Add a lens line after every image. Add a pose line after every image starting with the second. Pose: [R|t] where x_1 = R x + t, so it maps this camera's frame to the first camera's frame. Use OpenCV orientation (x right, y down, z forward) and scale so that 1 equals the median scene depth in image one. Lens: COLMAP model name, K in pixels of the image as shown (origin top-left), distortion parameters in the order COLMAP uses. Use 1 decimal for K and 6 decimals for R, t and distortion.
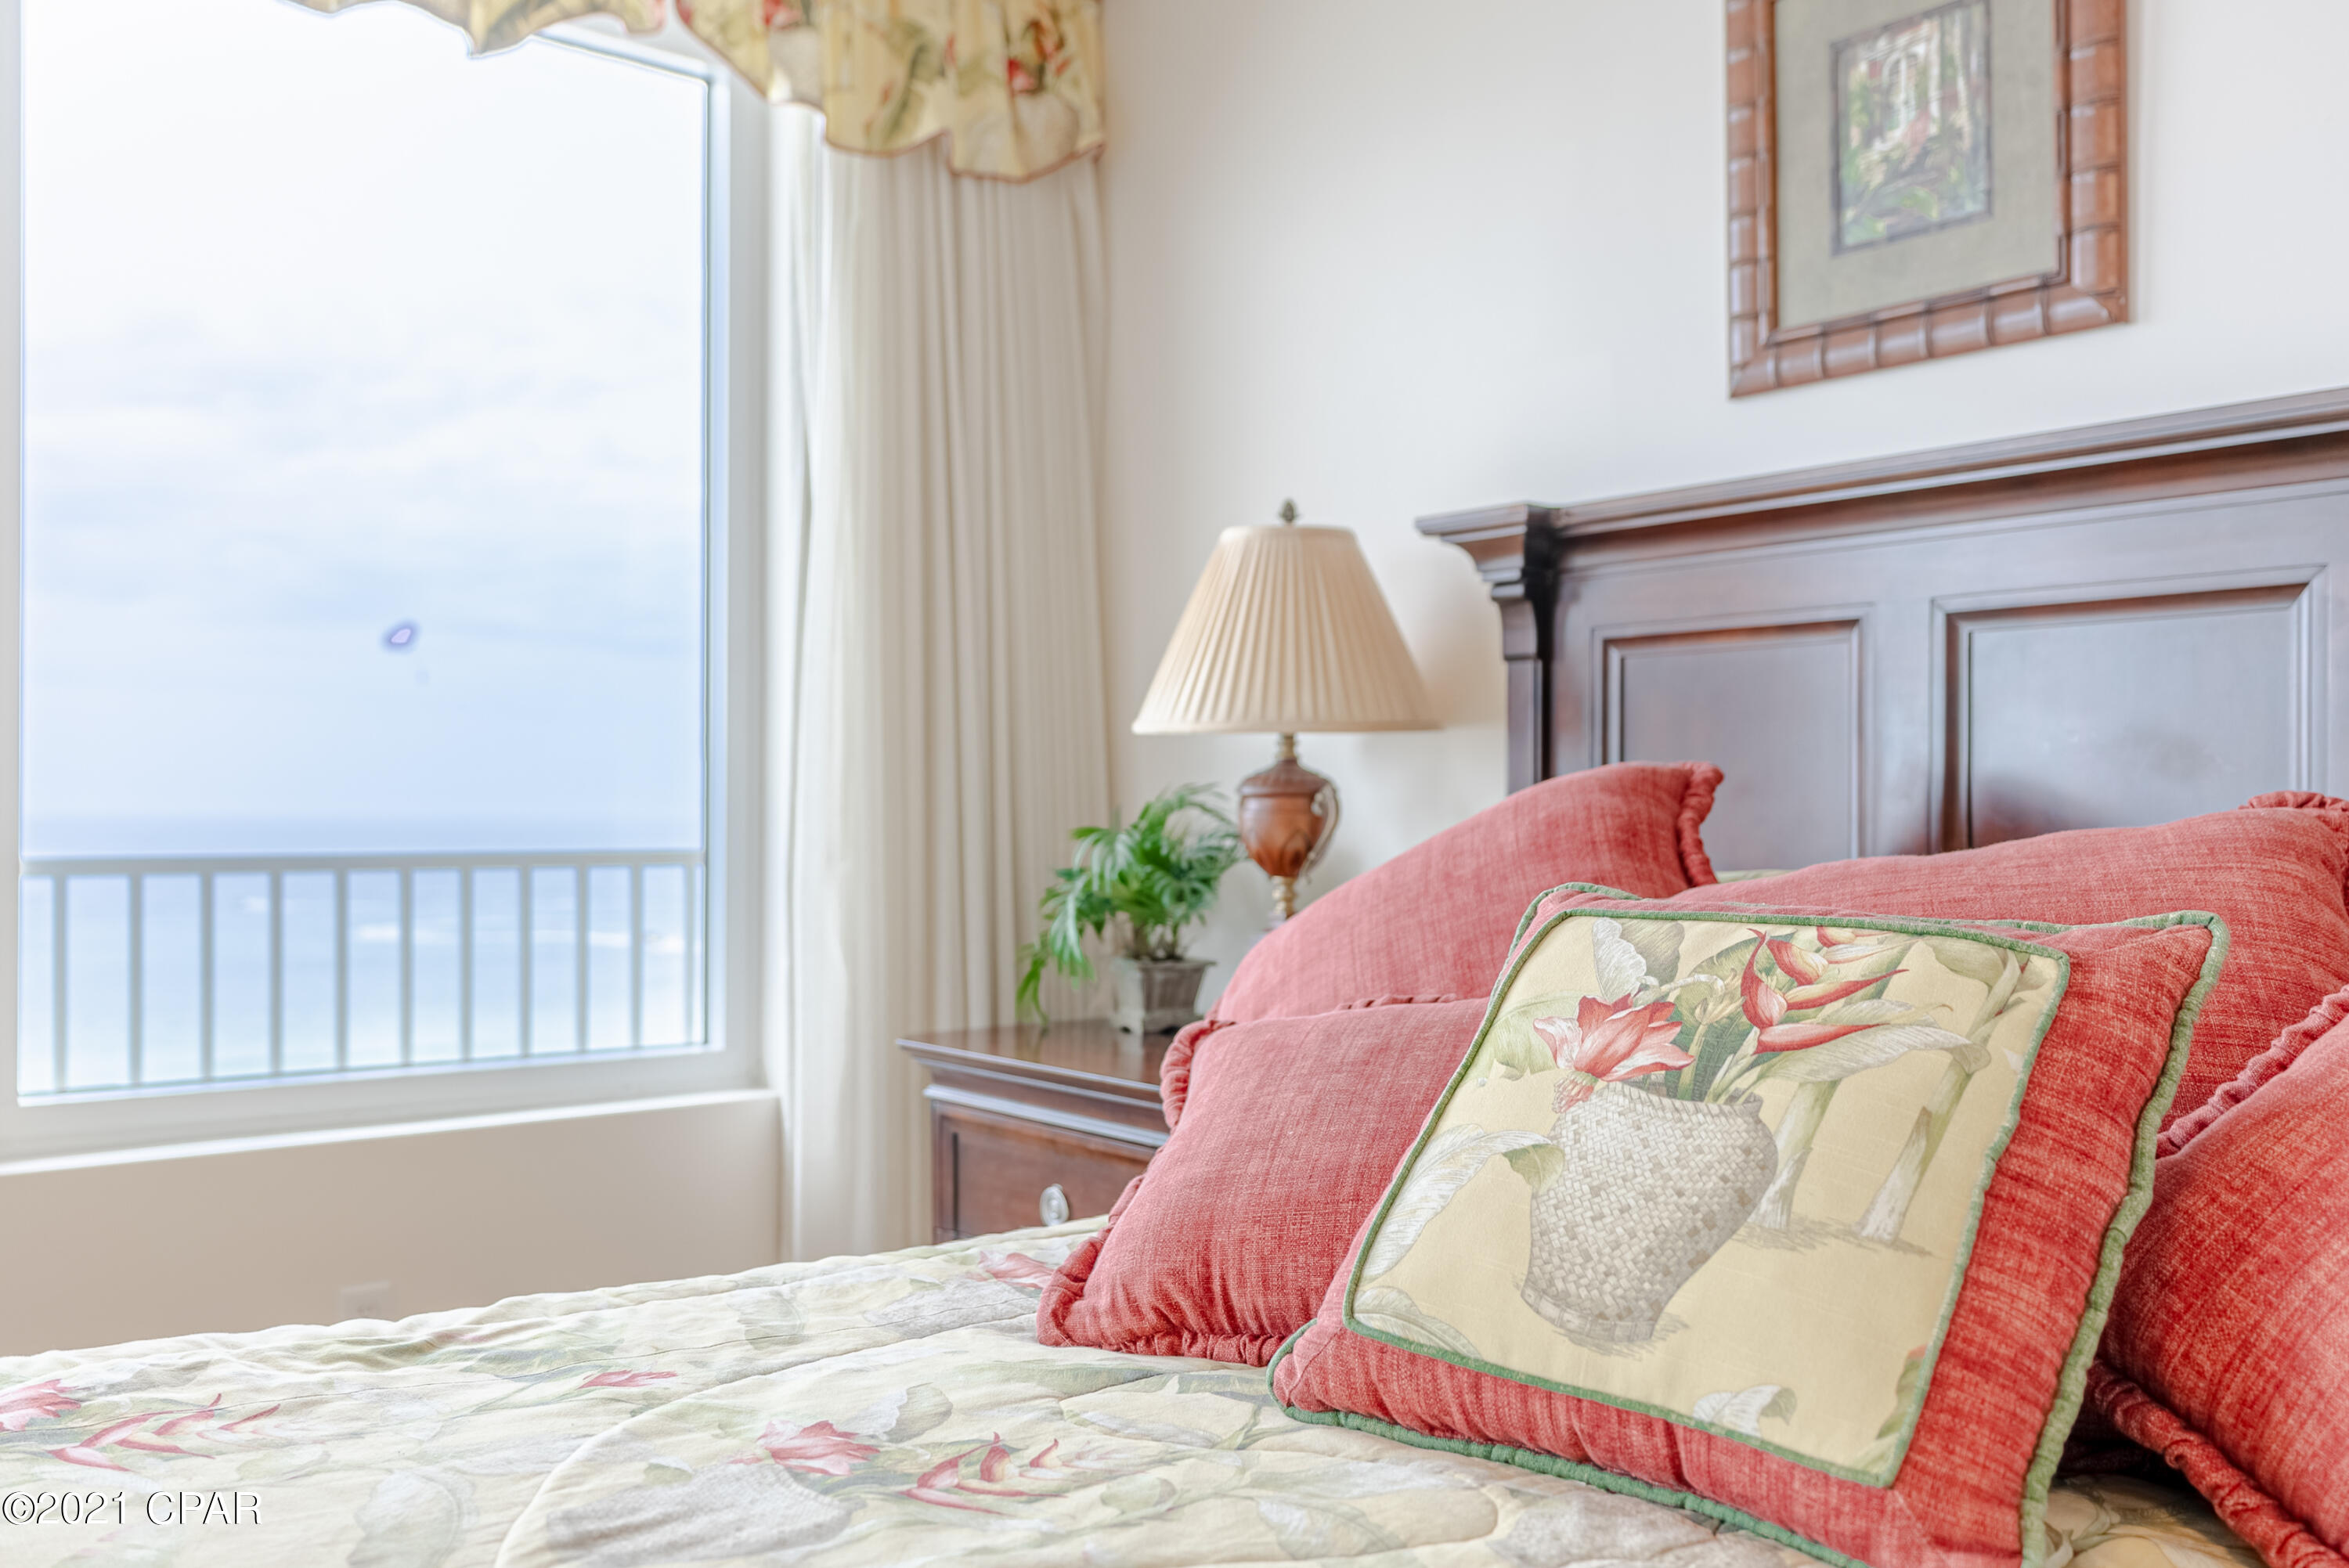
lens RADIAL K [[1969.5, 0, 1174.5], [0, 1969.5, 784.0], [0, 0, 1]] dist [-0.003222, 0.001147]
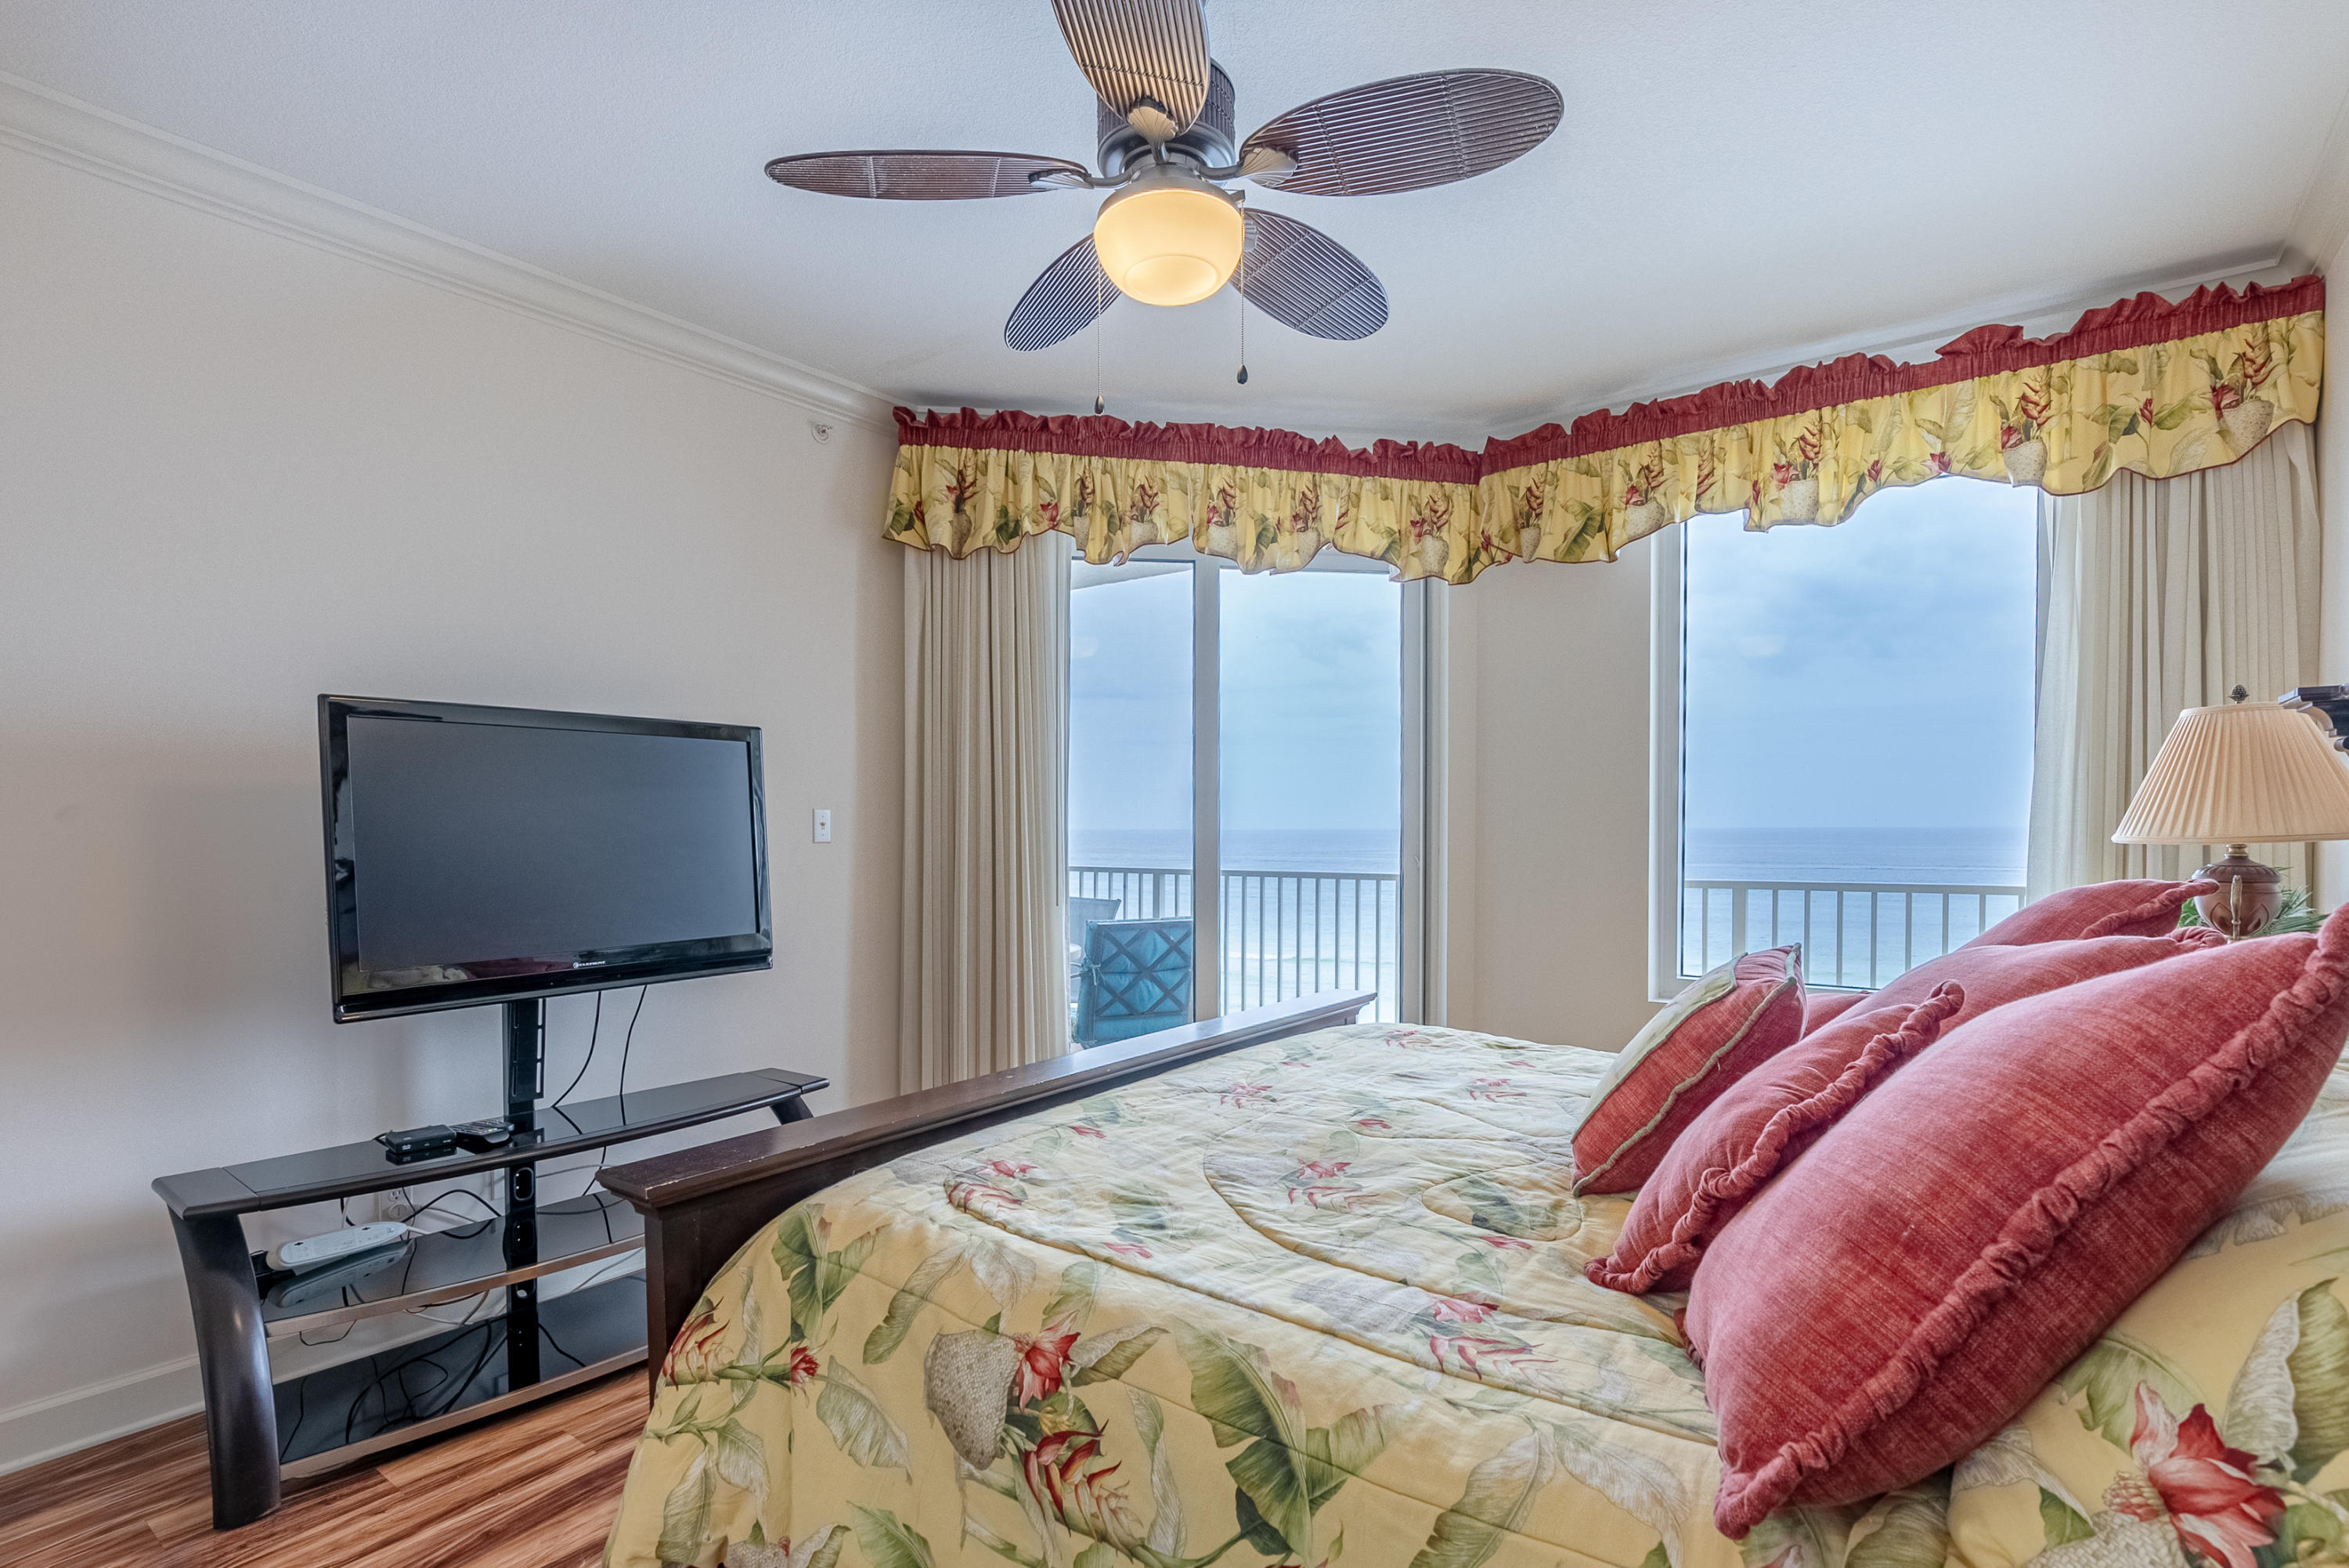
lens RADIAL K [[1112.4, 0, 1173.8], [0, 1112.4, 847.7], [0, 0, 1]] dist [-0.010685, -0.000182]
pose [[0.244420, 0.011530, -0.969601, 0.717490], [0.019370, 0.999672, 0.016771, -0.053997], [0.969476, -0.022880, 0.244117, -0.005516]]
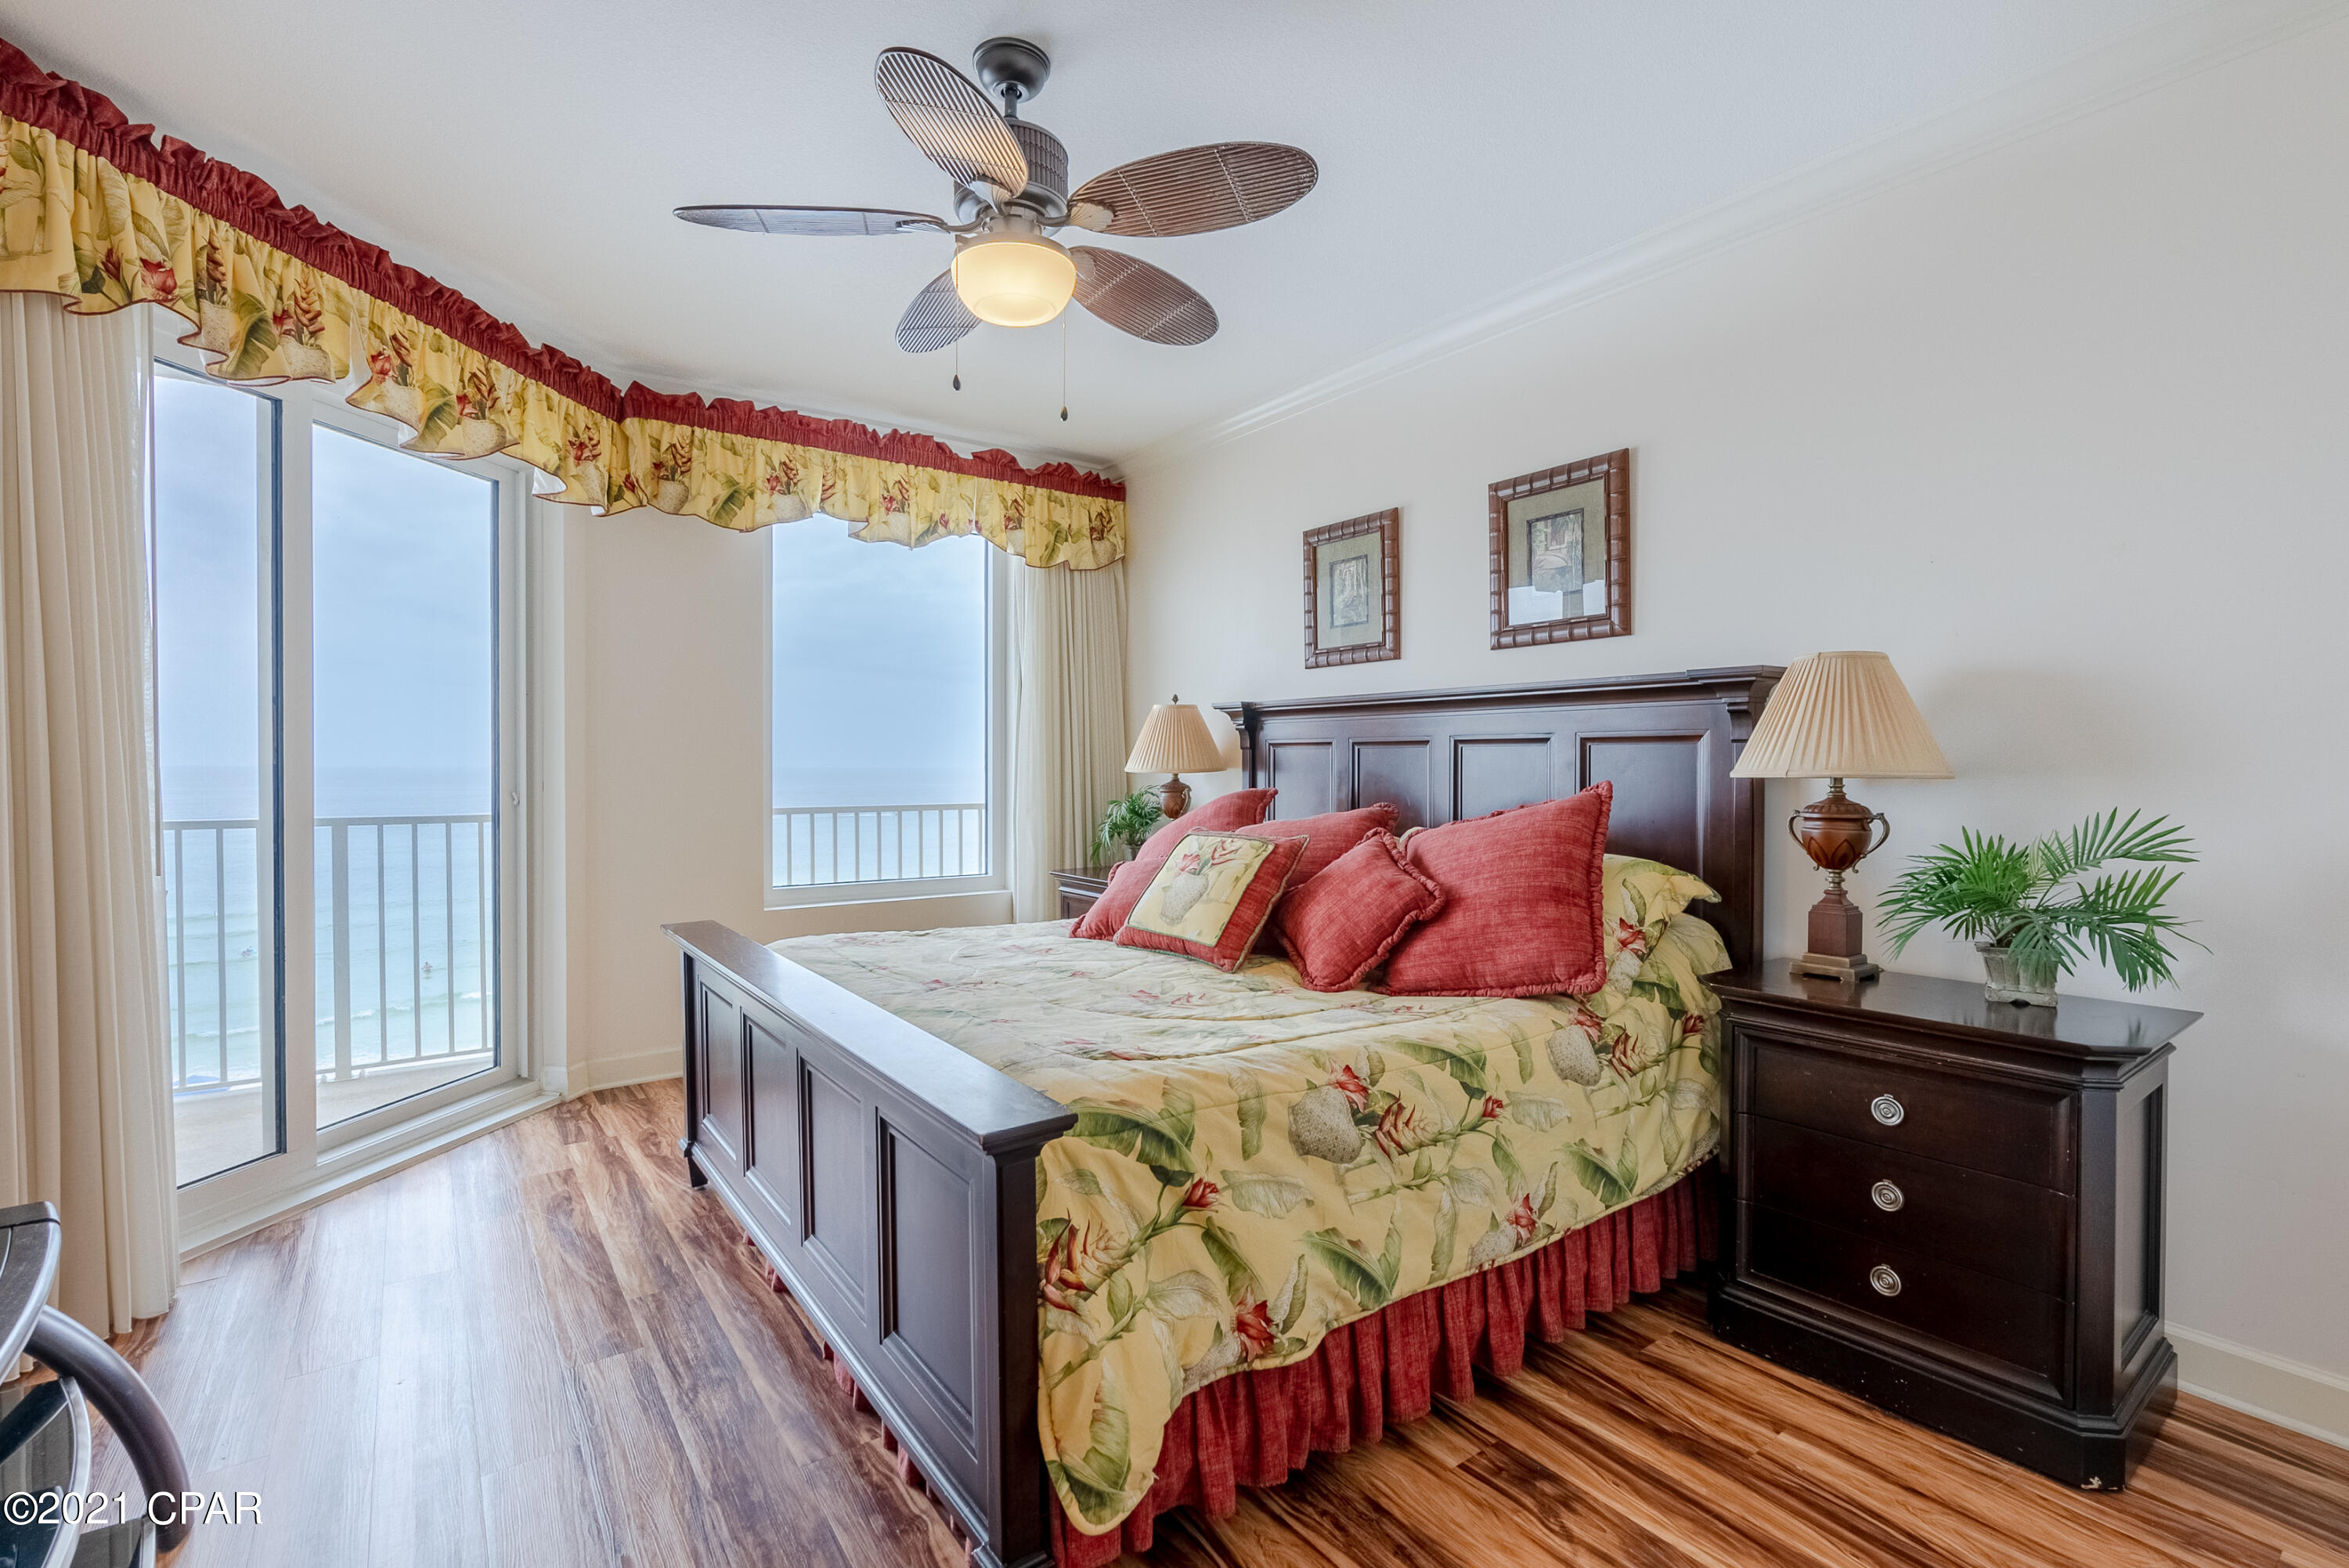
lens RADIAL K [[1072.2, 0, 1176.2], [0, 1072.2, 772.7], [0, 0, 1]] dist [-0.009774, 0.003348]
pose [[0.998339, -0.001083, -0.057607, 0.164976], [0.002311, 0.999772, 0.021247, -0.062776], [0.057570, -0.021345, 0.998113, -0.703622]]
